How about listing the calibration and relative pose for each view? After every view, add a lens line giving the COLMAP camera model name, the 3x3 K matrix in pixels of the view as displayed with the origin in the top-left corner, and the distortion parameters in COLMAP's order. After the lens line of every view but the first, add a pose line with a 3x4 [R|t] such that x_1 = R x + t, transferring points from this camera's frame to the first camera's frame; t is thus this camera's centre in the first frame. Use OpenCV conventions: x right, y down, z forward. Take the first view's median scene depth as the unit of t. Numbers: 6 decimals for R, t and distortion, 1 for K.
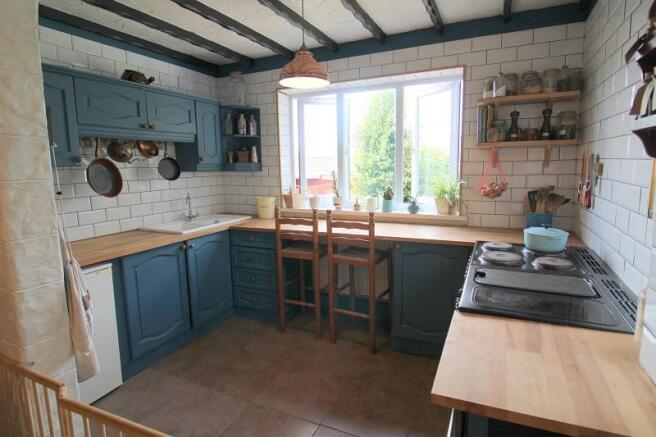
lens RADIAL K [[360.0, 0, 326.6], [0, 360.0, 214.4], [0, 0, 1]] dist [0.000646, 0.000246]
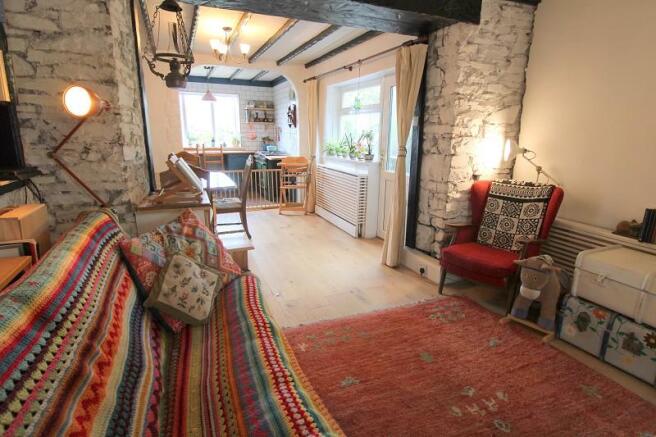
lens RADIAL K [[360.0, 0, 328.8], [0, 360.0, 218.4], [0, 0, 1]] dist [0.000646, 0.000246]
pose [[0.662465, -0.150951, 0.733726, -1.534194], [0.079506, 0.988122, 0.131504, 0.274292], [-0.744862, -0.028781, 0.666597, -1.631619]]
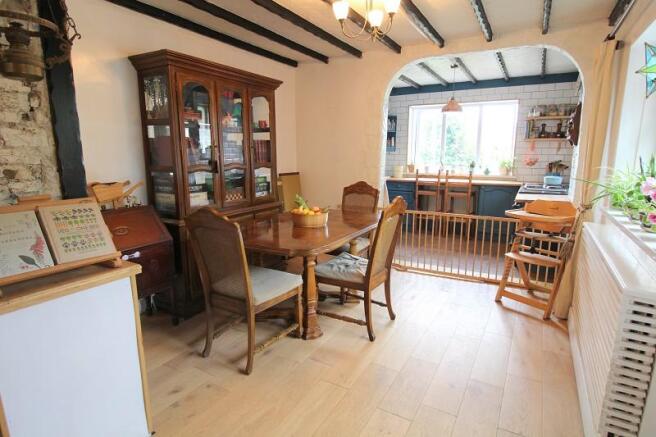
lens RADIAL K [[360.0, 0, 329.1], [0, 360.0, 219.3], [0, 0, 1]] dist [0.000646, 0.000246]
pose [[0.997460, 0.031048, -0.064107, -0.554512], [-0.027448, 0.998037, 0.056295, 0.178464], [0.065729, -0.054392, 0.996354, -1.161059]]
